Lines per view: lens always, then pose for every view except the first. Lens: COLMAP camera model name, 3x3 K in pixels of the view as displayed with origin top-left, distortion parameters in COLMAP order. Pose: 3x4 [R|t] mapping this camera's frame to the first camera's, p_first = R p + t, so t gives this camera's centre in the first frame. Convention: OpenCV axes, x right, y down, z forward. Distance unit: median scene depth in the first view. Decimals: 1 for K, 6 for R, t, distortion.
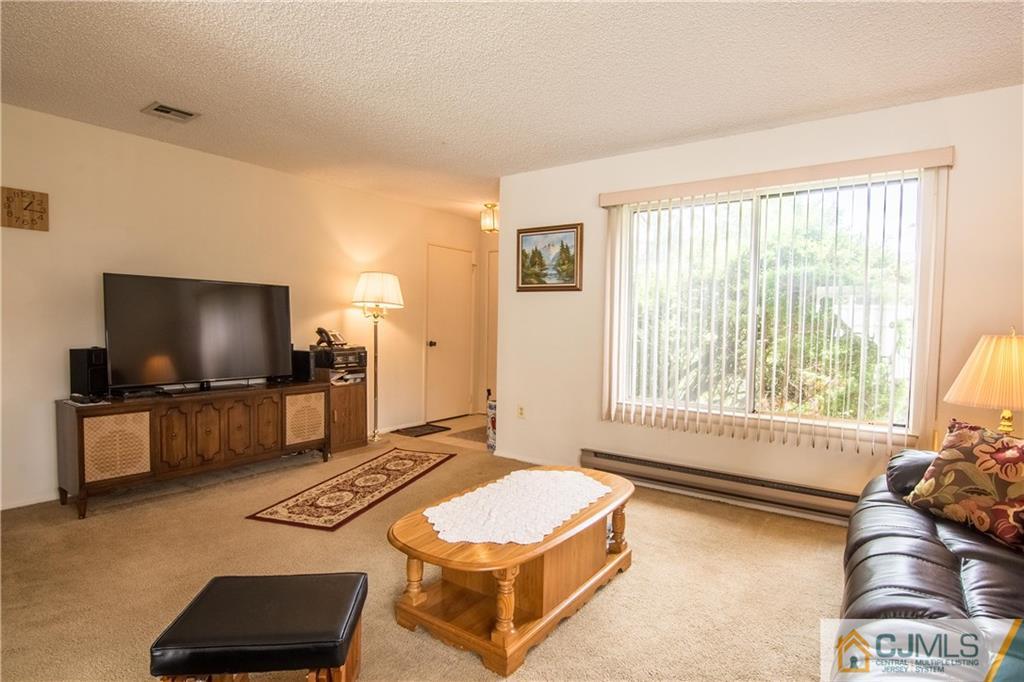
lens RADIAL K [[537.8, 0, 510.5], [0, 537.8, 348.1], [0, 0, 1]] dist [-0.006349, -0.007368]
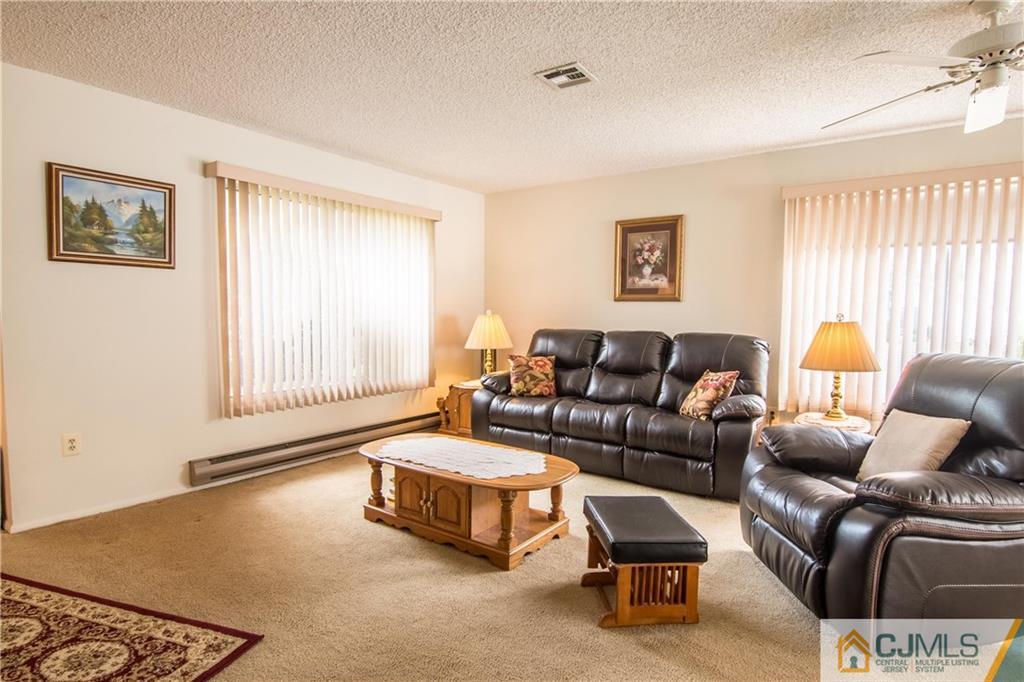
lens RADIAL K [[537.8, 0, 531.1], [0, 537.8, 347.3], [0, 0, 1]] dist [-0.006349, -0.007368]
pose [[-0.015447, -0.080438, 0.996640, -0.674586], [0.039137, 0.995946, 0.080989, -0.033596], [-0.999114, 0.040257, -0.012236, 0.475663]]
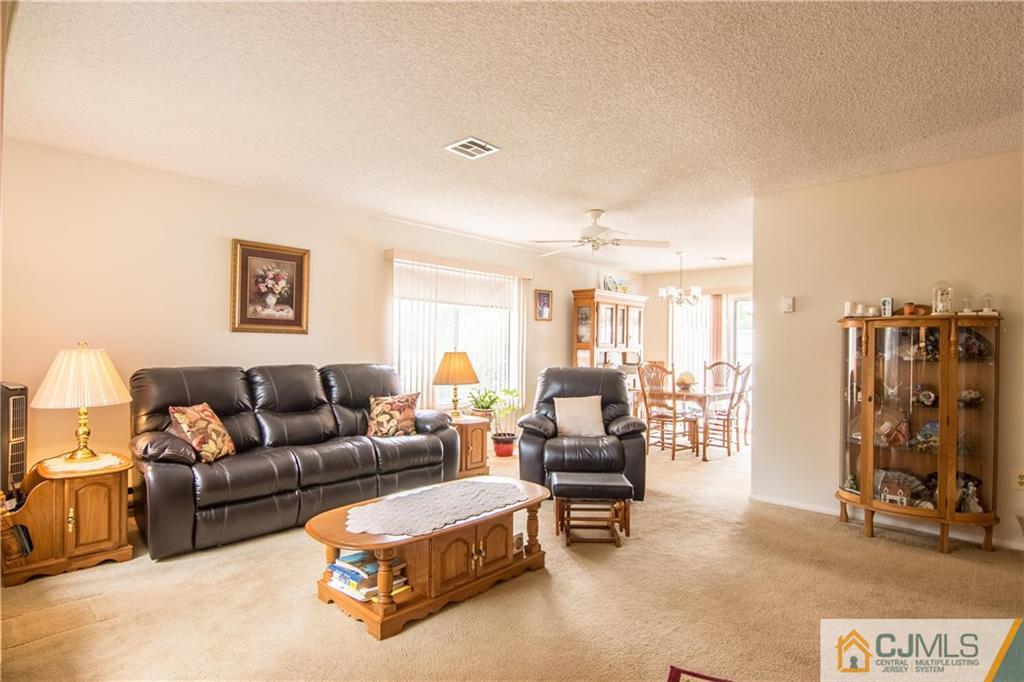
lens RADIAL K [[537.8, 0, 509.1], [0, 537.8, 342.7], [0, 0, 1]] dist [-0.006349, -0.007368]
pose [[-0.992406, -0.023991, 0.120641, -0.134435], [-0.019131, 0.998964, 0.041283, -0.061883], [-0.121506, 0.038662, -0.991837, 1.196110]]
